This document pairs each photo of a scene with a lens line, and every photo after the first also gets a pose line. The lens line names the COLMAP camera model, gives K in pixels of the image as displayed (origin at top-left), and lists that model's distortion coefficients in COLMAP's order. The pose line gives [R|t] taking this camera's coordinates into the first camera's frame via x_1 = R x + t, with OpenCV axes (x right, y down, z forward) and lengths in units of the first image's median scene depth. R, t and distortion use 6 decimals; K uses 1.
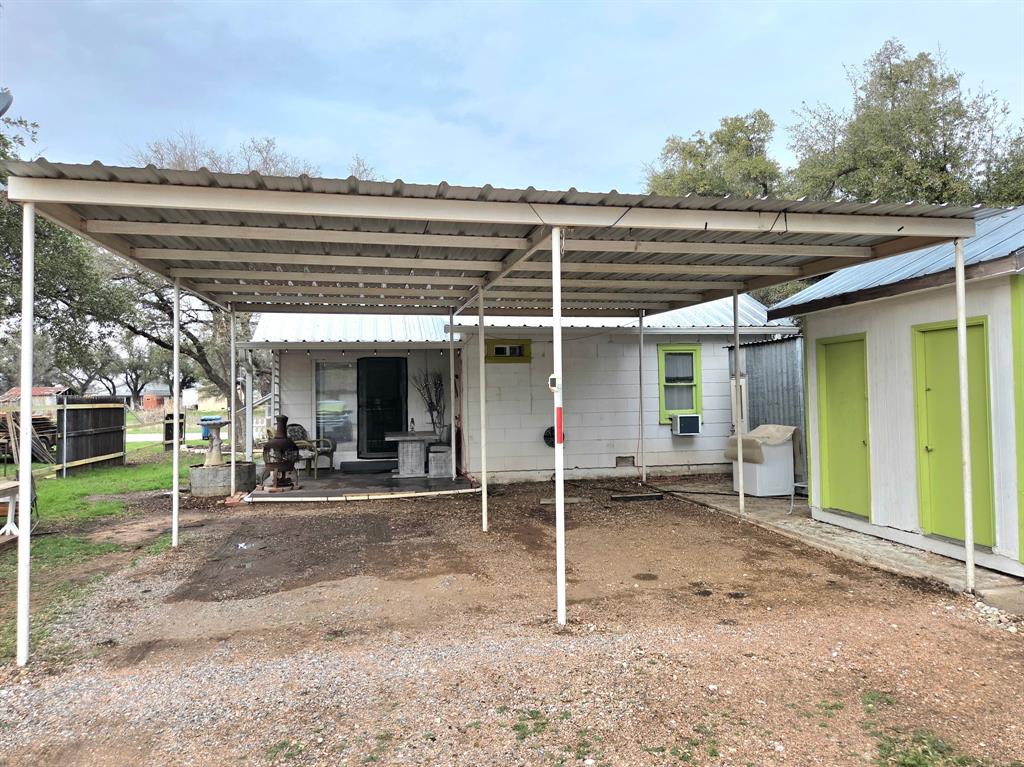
lens RADIAL K [[685.8, 0, 503.5], [0, 685.8, 370.0], [0, 0, 1]] dist [0.068174, -0.000755]
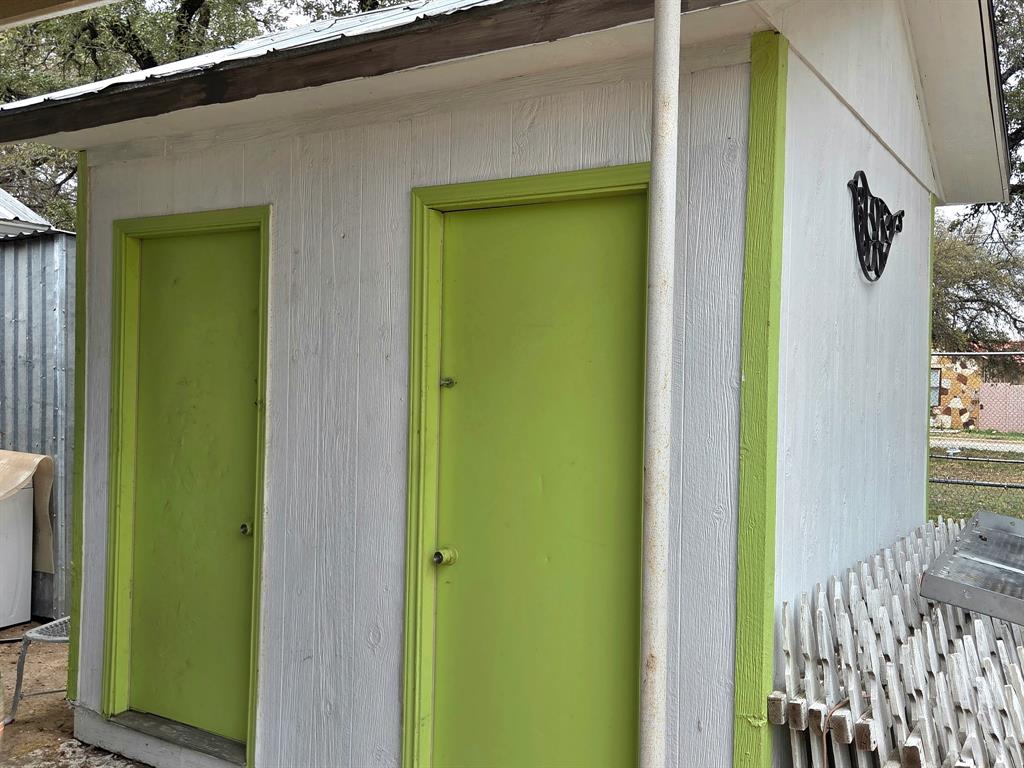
lens RADIAL K [[907.2, 0, 511.3], [0, 907.2, 364.5], [0, 0, 1]] dist [0.057702, 0.000608]
pose [[0.649222, 0.021973, 0.760282, 0.258027], [-0.050499, 0.998622, 0.014260, 0.010184], [-0.758921, -0.047651, 0.649437, 0.611719]]
